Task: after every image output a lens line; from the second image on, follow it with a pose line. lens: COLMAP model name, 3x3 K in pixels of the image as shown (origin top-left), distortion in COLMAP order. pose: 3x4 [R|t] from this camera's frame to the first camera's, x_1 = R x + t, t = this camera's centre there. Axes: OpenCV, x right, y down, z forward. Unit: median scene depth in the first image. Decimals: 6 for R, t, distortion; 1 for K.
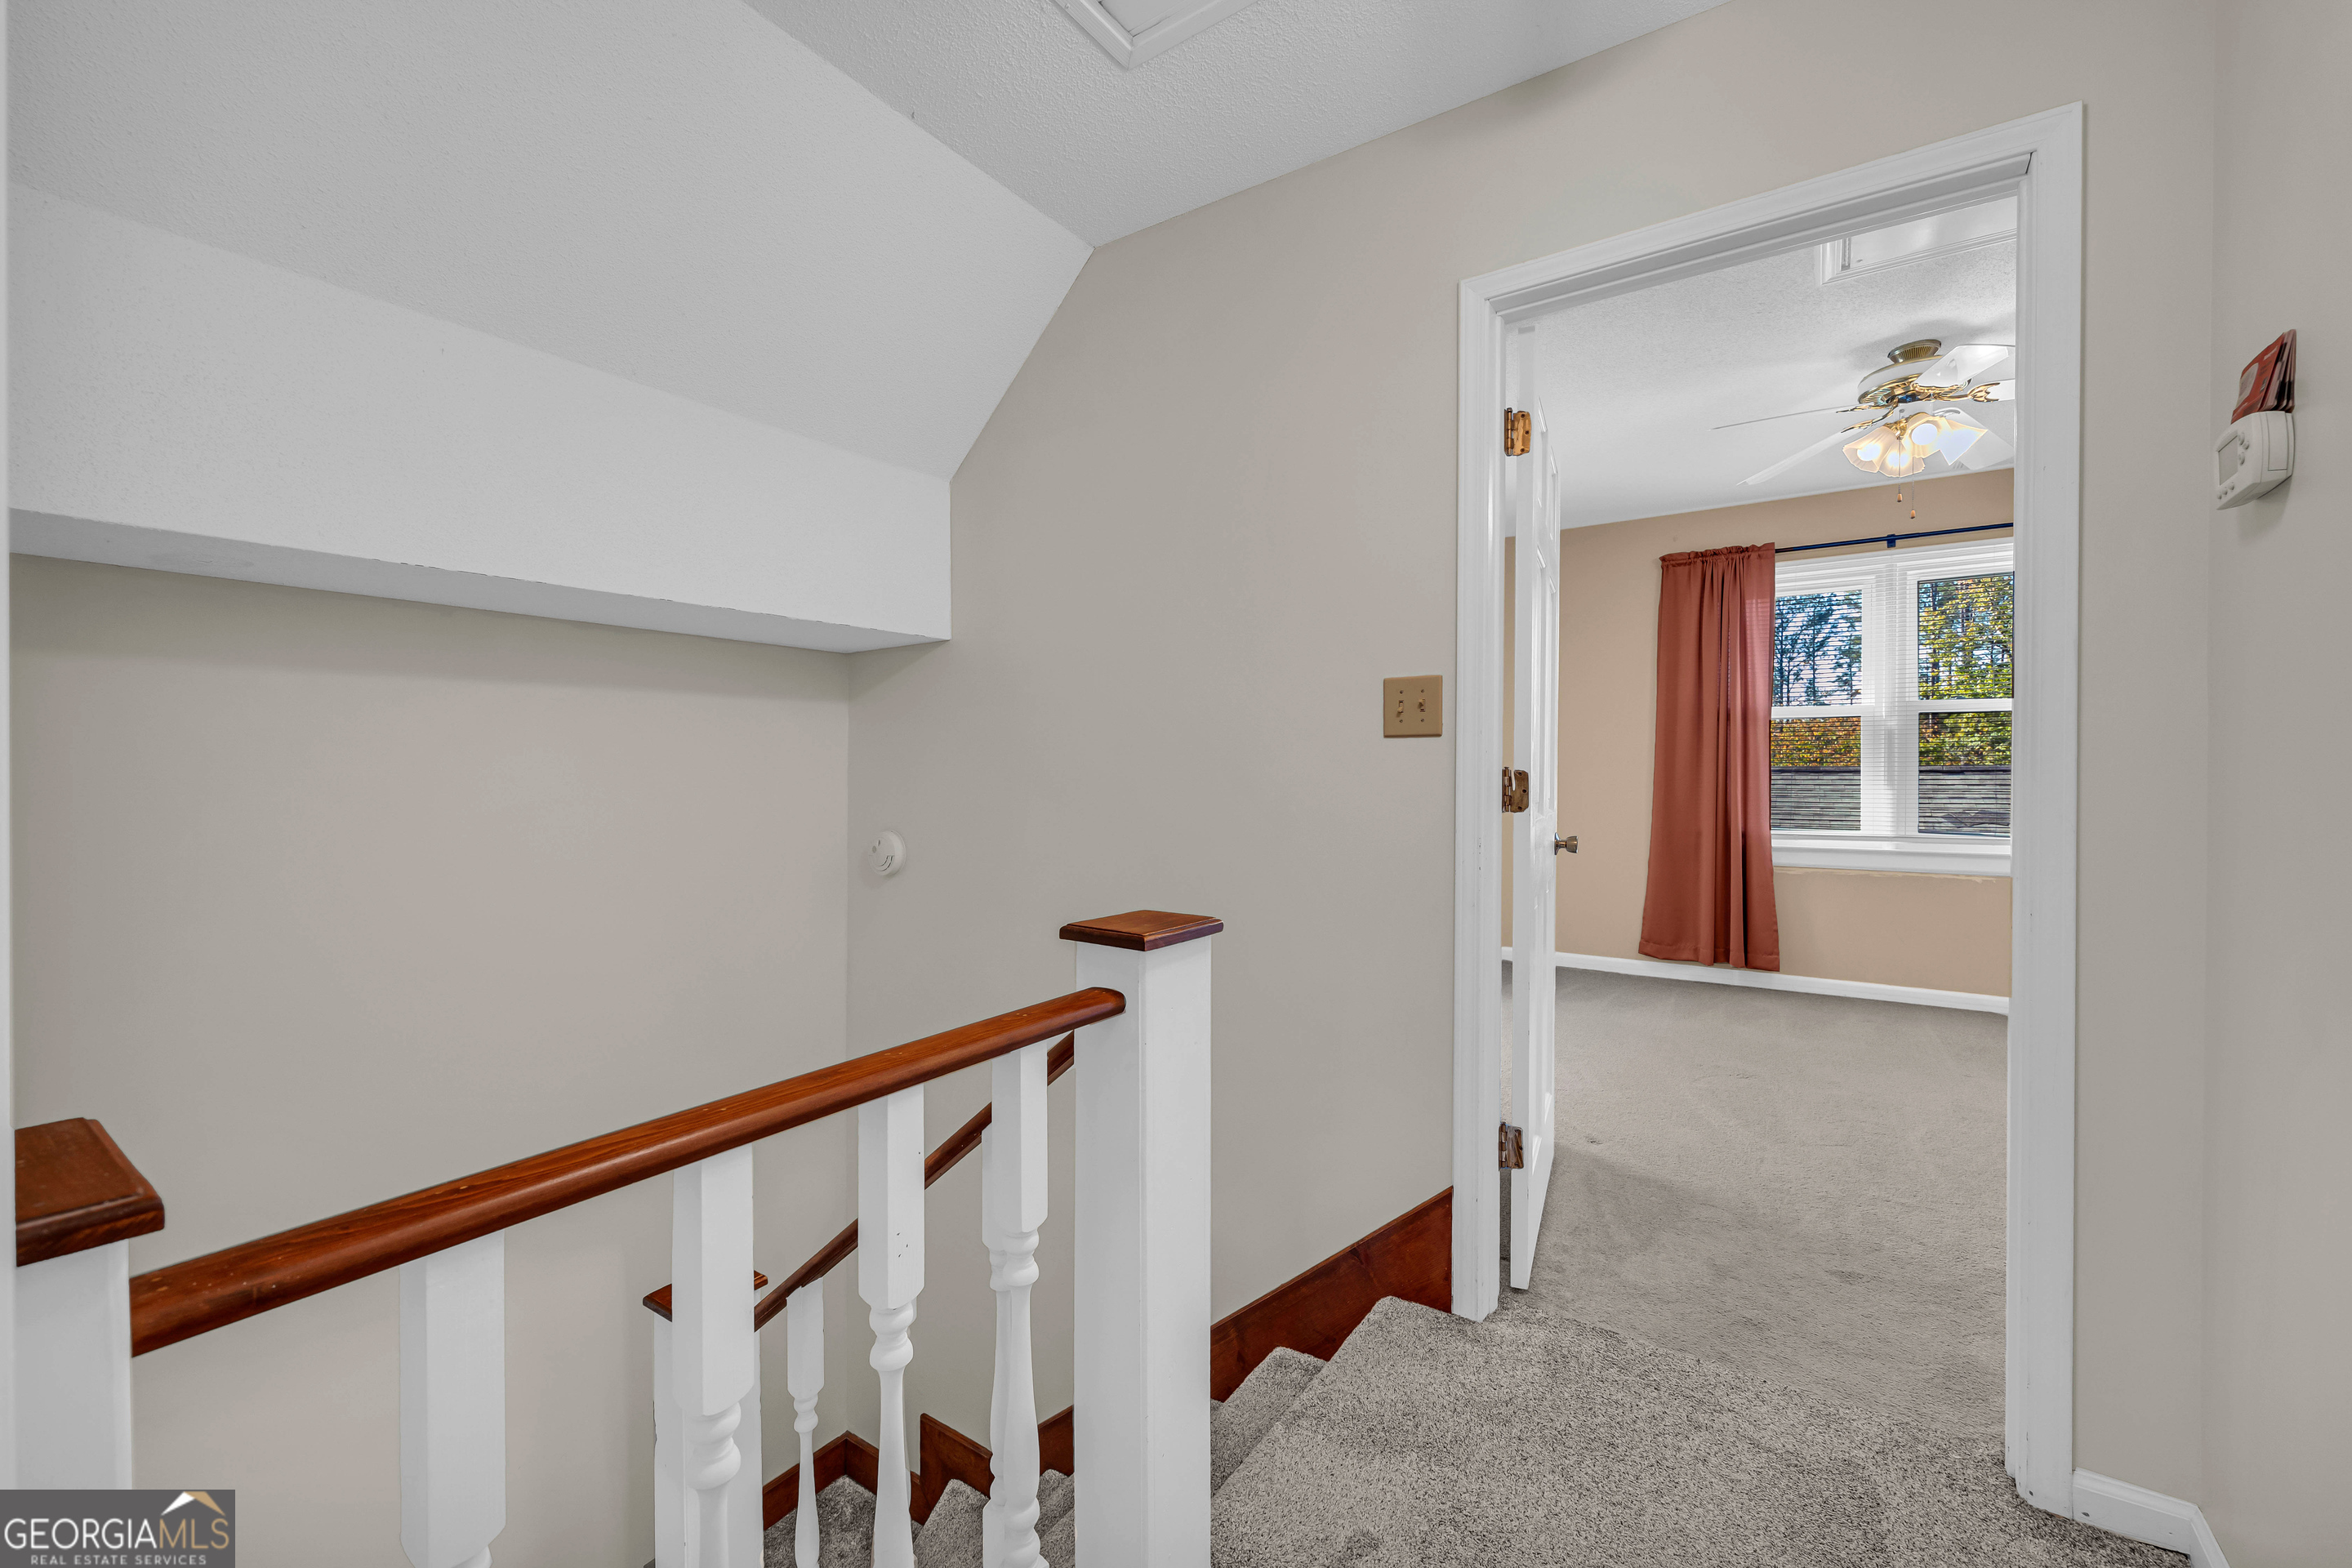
lens RADIAL K [[963.5, 0, 1182.6], [0, 963.5, 771.0], [0, 0, 1]] dist [-0.000618, -0.001242]
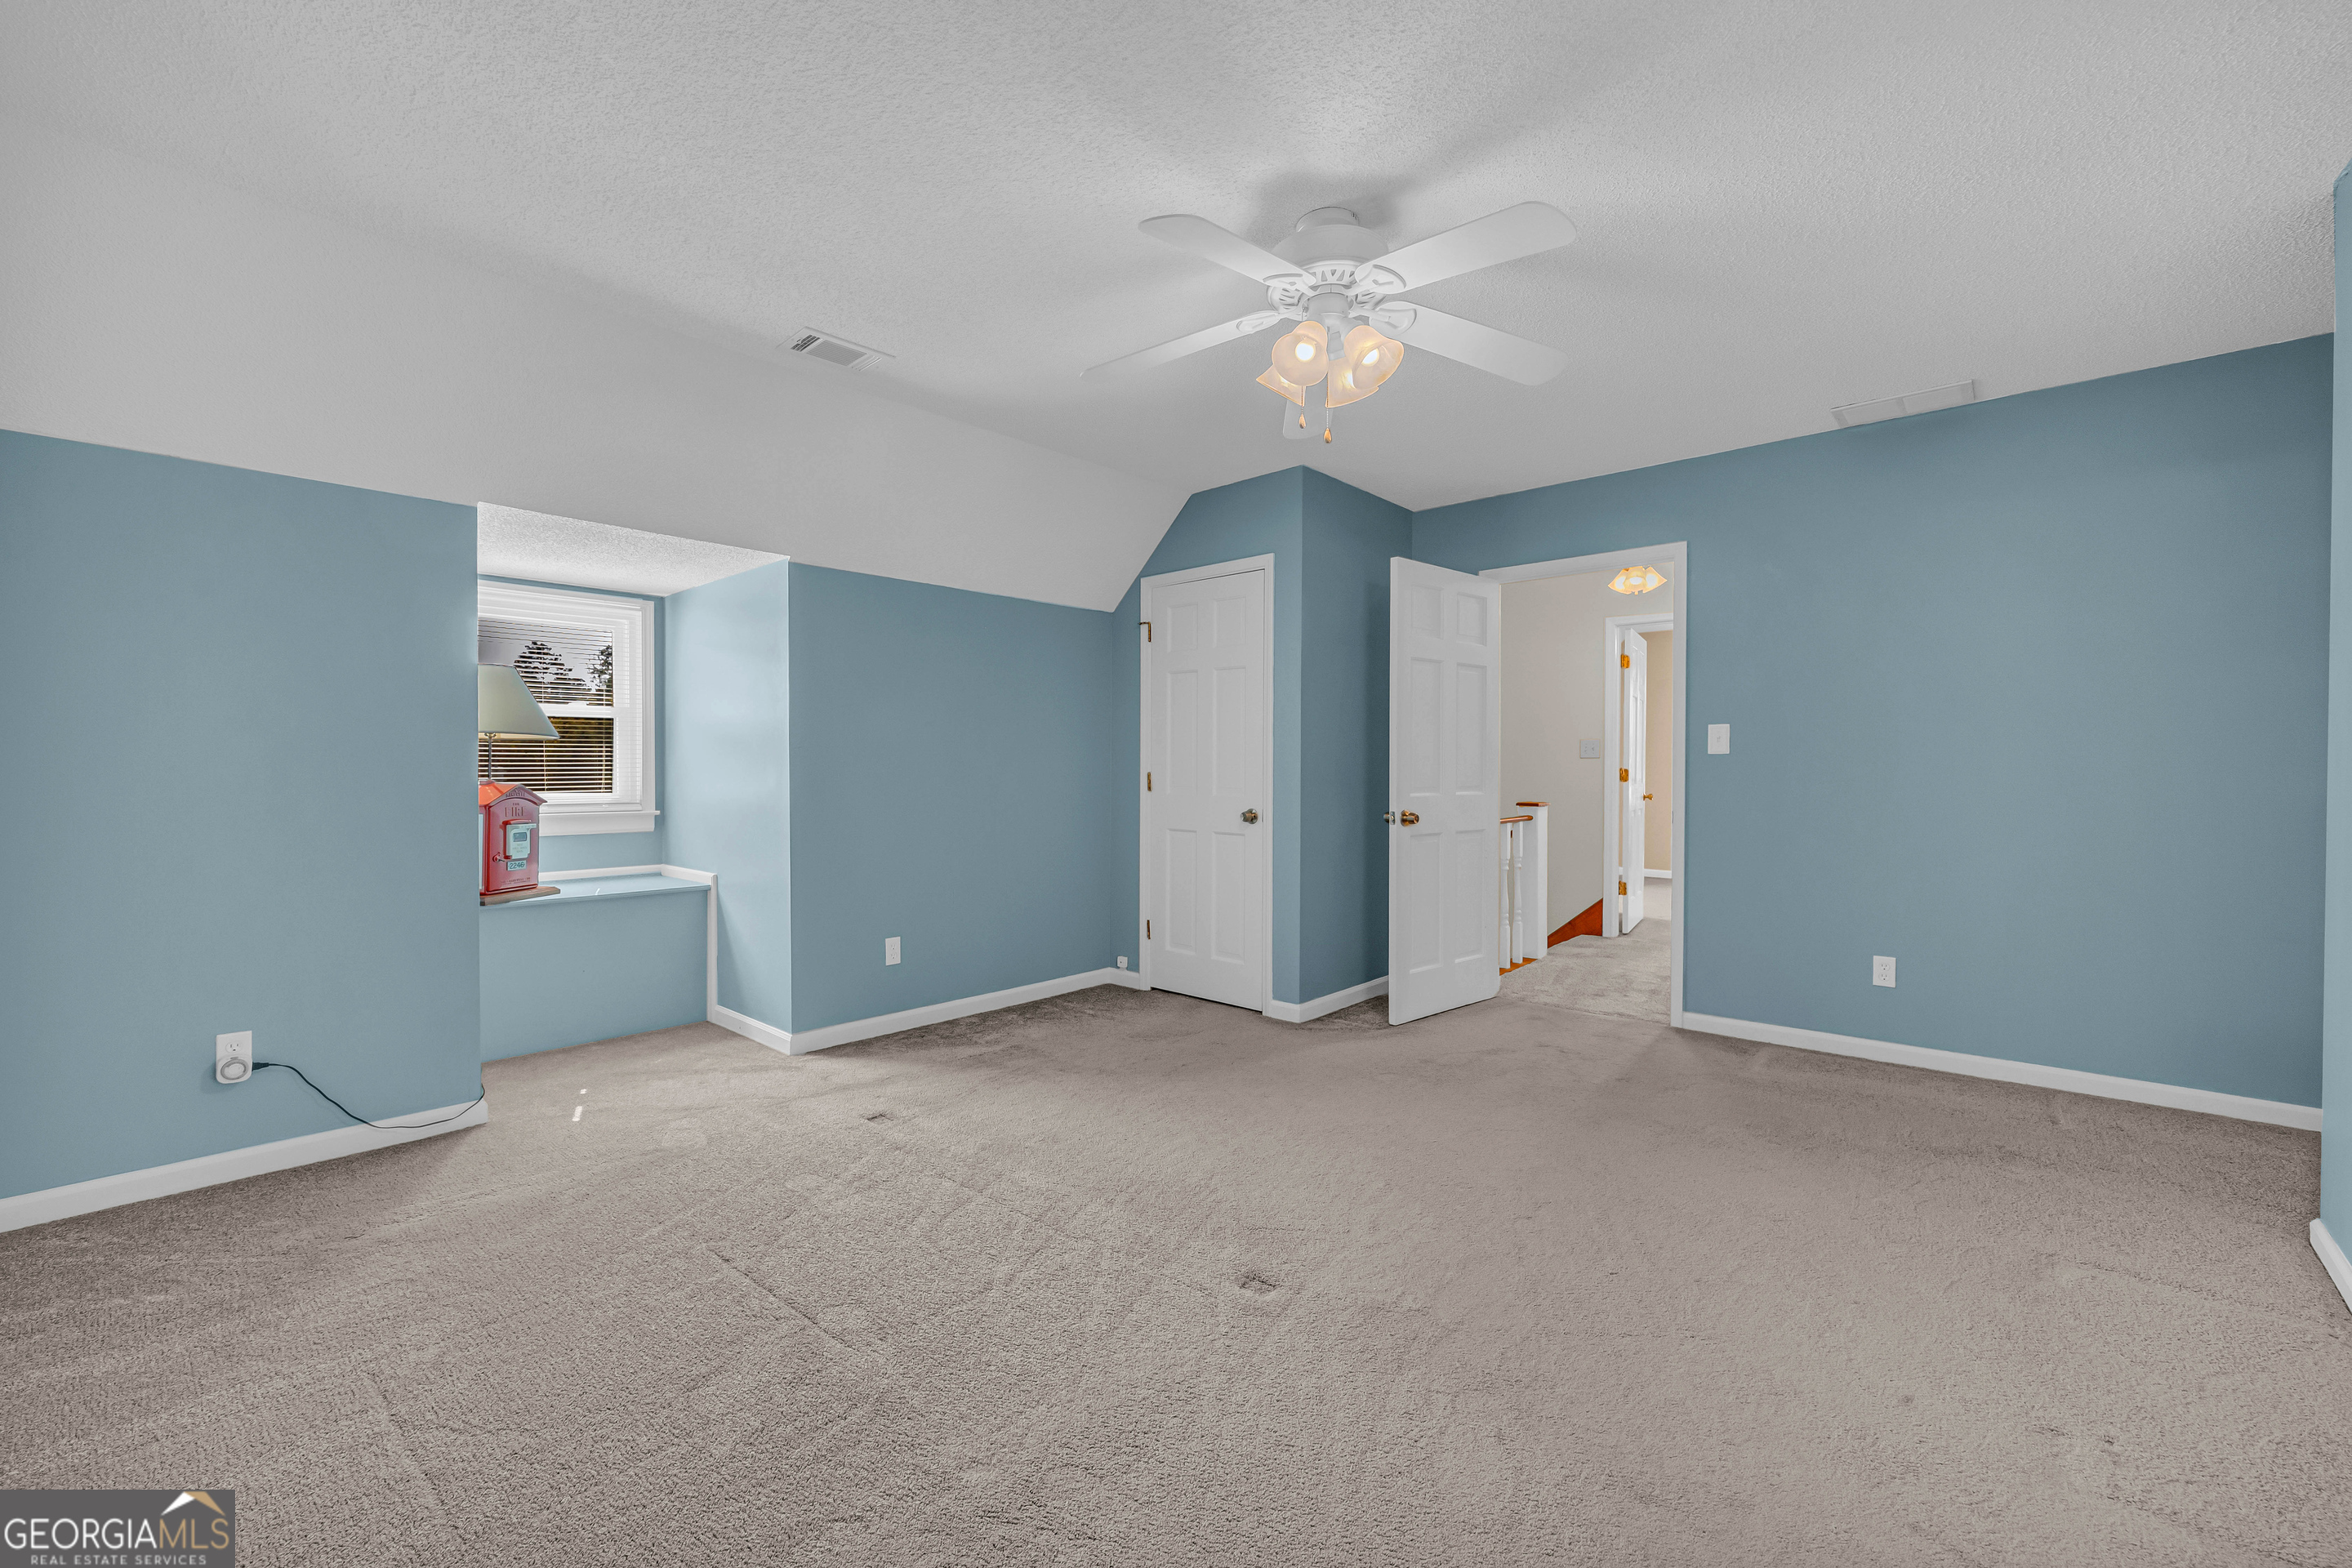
lens RADIAL K [[963.5, 0, 1175.8], [0, 963.5, 776.6], [0, 0, 1]] dist [-0.000618, -0.001242]
pose [[0.990457, -0.000024, -0.137824, -0.690234], [0.001334, 0.999955, 0.009413, -0.007277], [0.137817, -0.009507, 0.990412, -2.381176]]
